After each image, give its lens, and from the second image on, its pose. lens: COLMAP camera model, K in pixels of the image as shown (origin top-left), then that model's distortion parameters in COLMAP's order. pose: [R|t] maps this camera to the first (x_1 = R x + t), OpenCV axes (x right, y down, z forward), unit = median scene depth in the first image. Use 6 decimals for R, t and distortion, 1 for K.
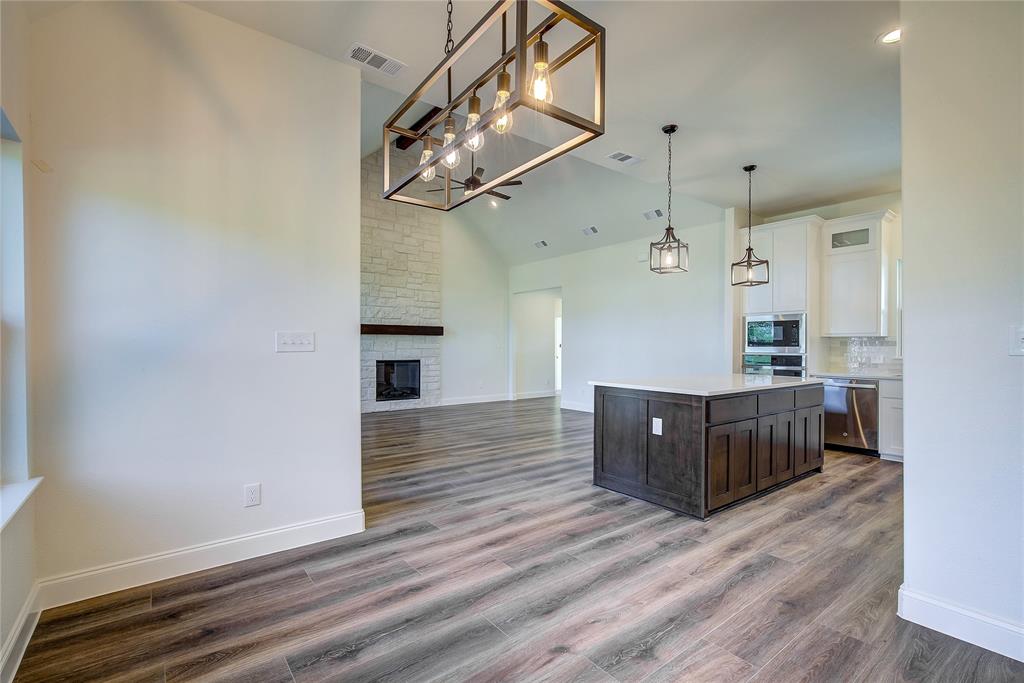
lens RADIAL K [[467.0, 0, 545.2], [0, 467.0, 346.9], [0, 0, 1]] dist [0.006825, 0.000239]
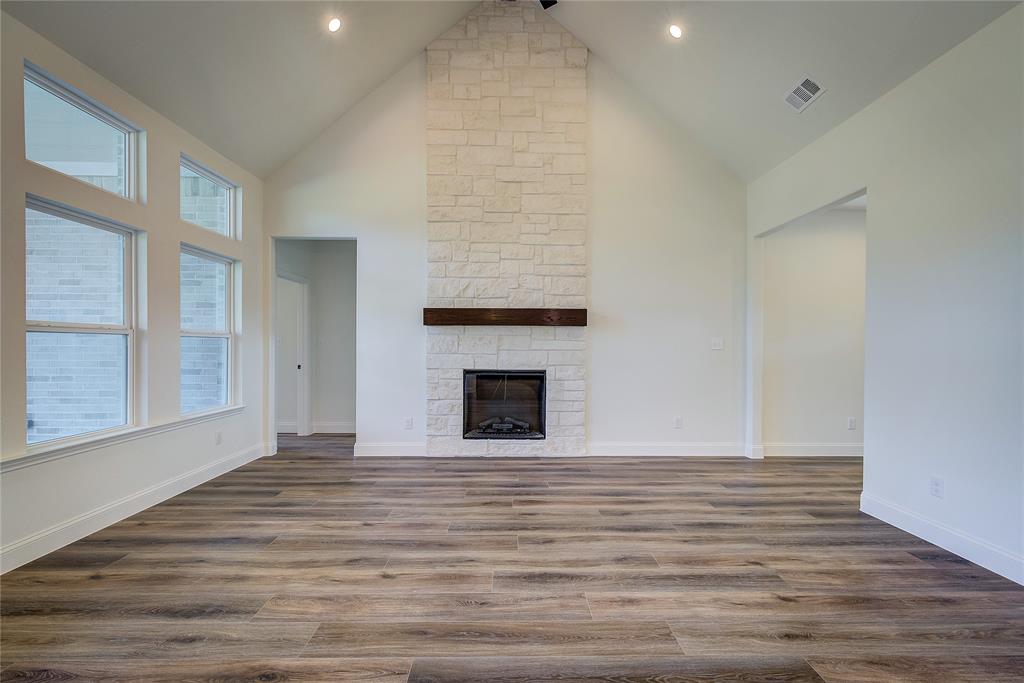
lens RADIAL K [[467.0, 0, 520.0], [0, 467.0, 346.1], [0, 0, 1]] dist [0.006825, 0.000239]
pose [[0.765726, 0.002214, -0.643163, 0.130147], [-0.005462, 0.999980, -0.003060, 0.001820], [0.643143, 0.005856, 0.765724, 1.066956]]
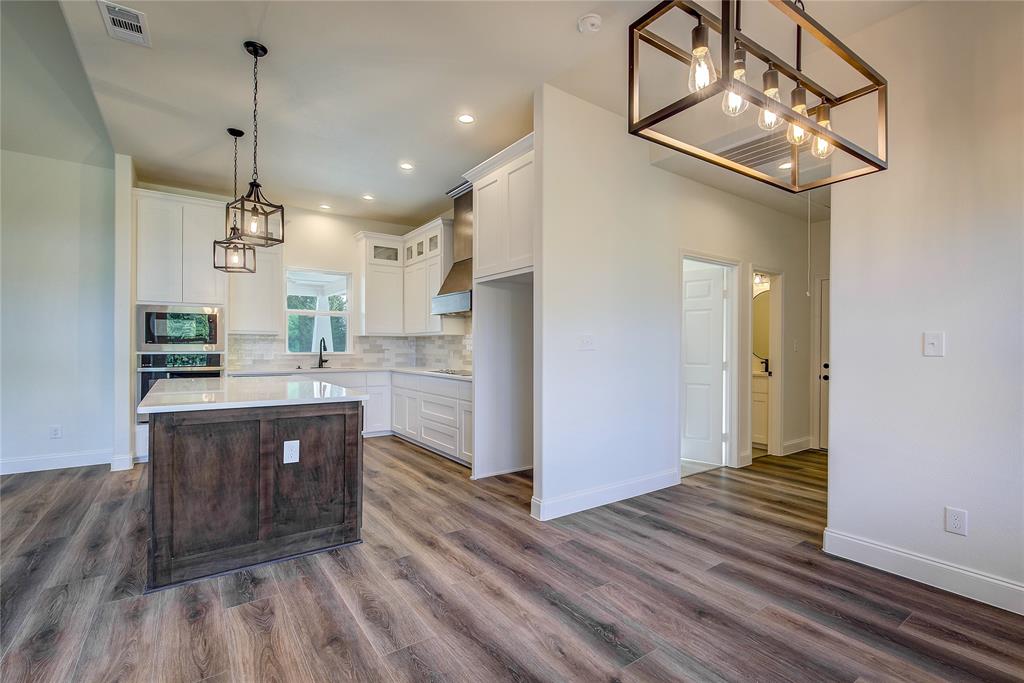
lens RADIAL K [[467.0, 0, 494.5], [0, 467.0, 343.1], [0, 0, 1]] dist [0.006825, 0.000239]
pose [[0.110757, 0.001656, 0.993846, -0.359624], [-0.001486, 0.999998, -0.001501, -0.001981], [-0.993846, -0.001310, 0.110759, 0.458977]]
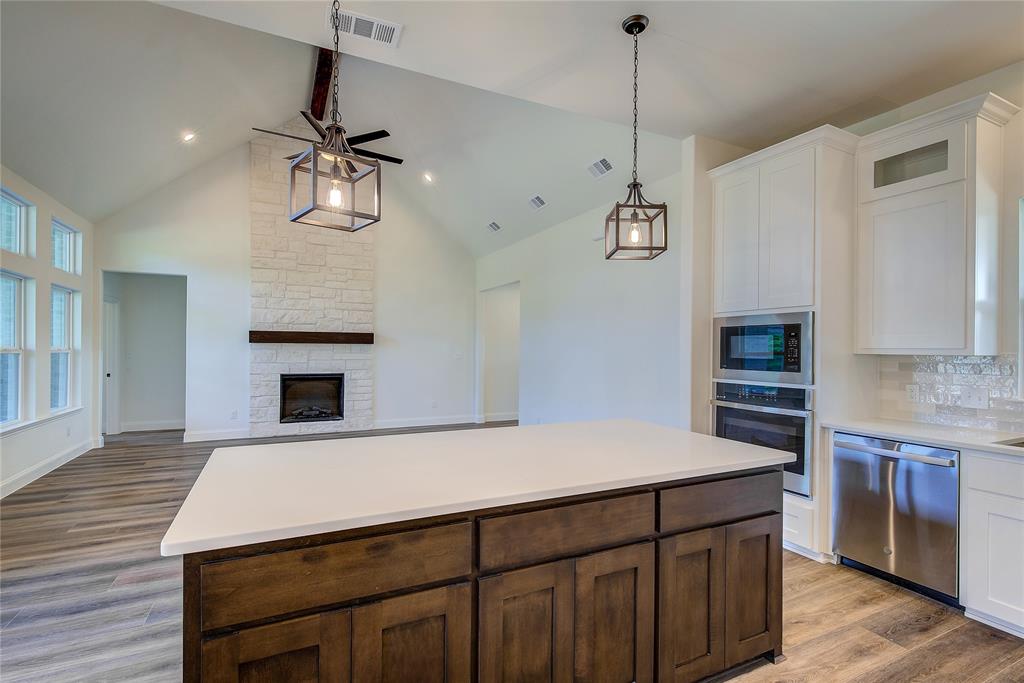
lens RADIAL K [[467.0, 0, 532.5], [0, 467.0, 355.3], [0, 0, 1]] dist [0.006825, 0.000239]
pose [[0.974311, 0.010155, -0.224977, 0.472241], [-0.007987, 0.999913, 0.010544, -0.030482], [0.225064, -0.008476, 0.974307, 0.516222]]
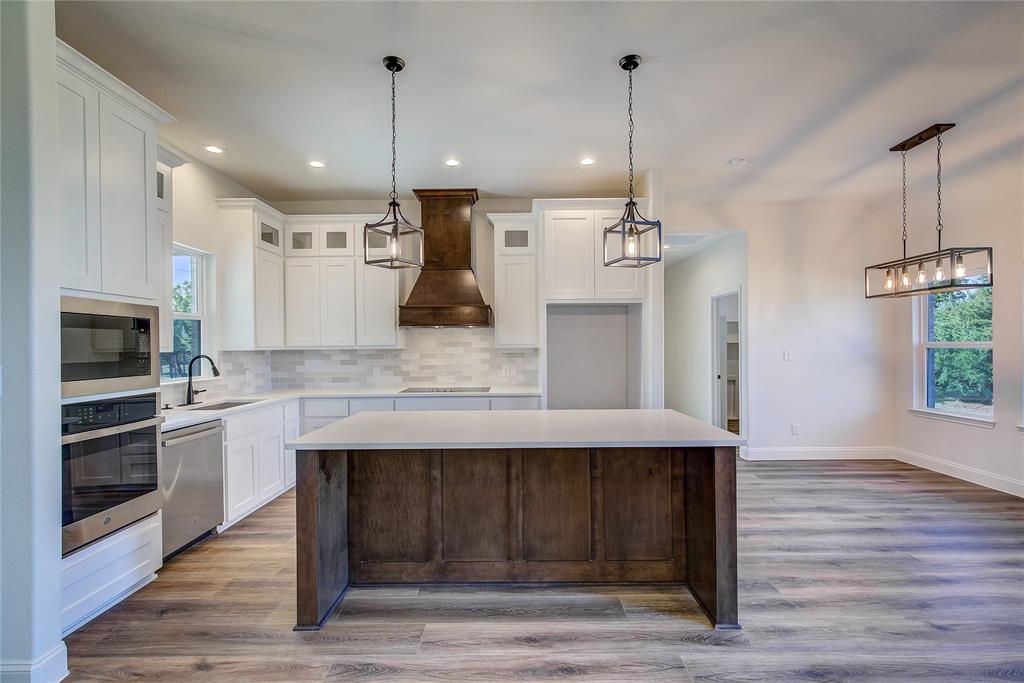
lens RADIAL K [[467.0, 0, 522.4], [0, 467.0, 354.0], [0, 0, 1]] dist [0.006825, 0.000239]
pose [[-0.754837, -0.006551, 0.655880, -0.057825], [0.008922, 0.999755, 0.020254, -0.034763], [-0.655852, 0.021140, -0.754594, 1.384438]]
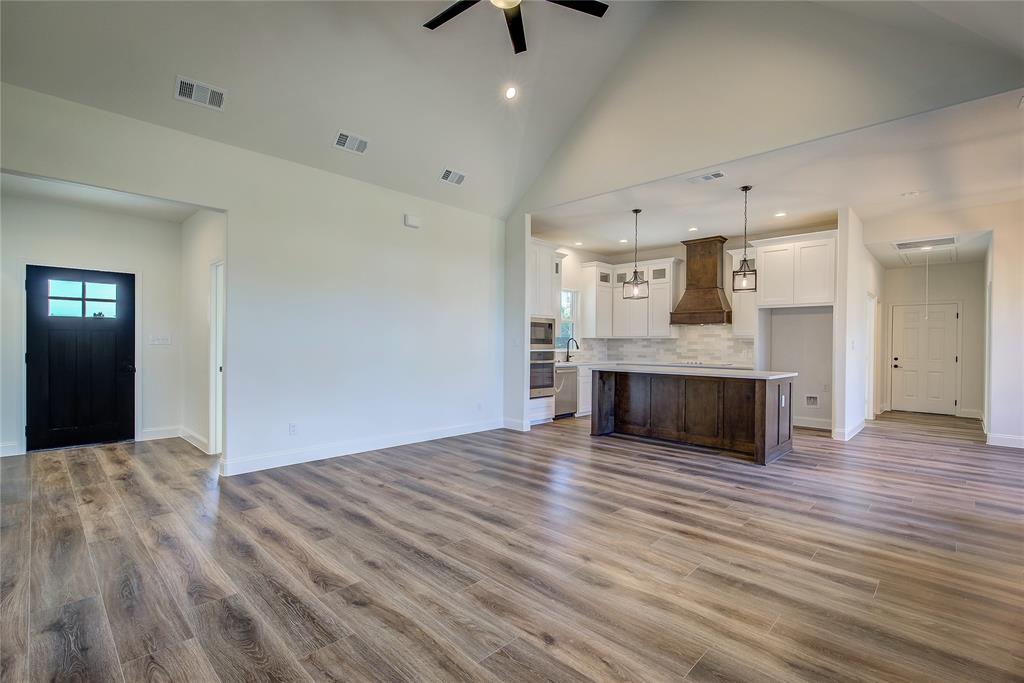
lens RADIAL K [[467.0, 0, 505.0], [0, 467.0, 335.0], [0, 0, 1]] dist [0.006825, 0.000239]
pose [[-0.065831, 0.017575, 0.997676, -0.890223], [-0.005231, 0.999825, -0.017958, -0.003103], [-0.997817, -0.006401, -0.065727, 1.512511]]
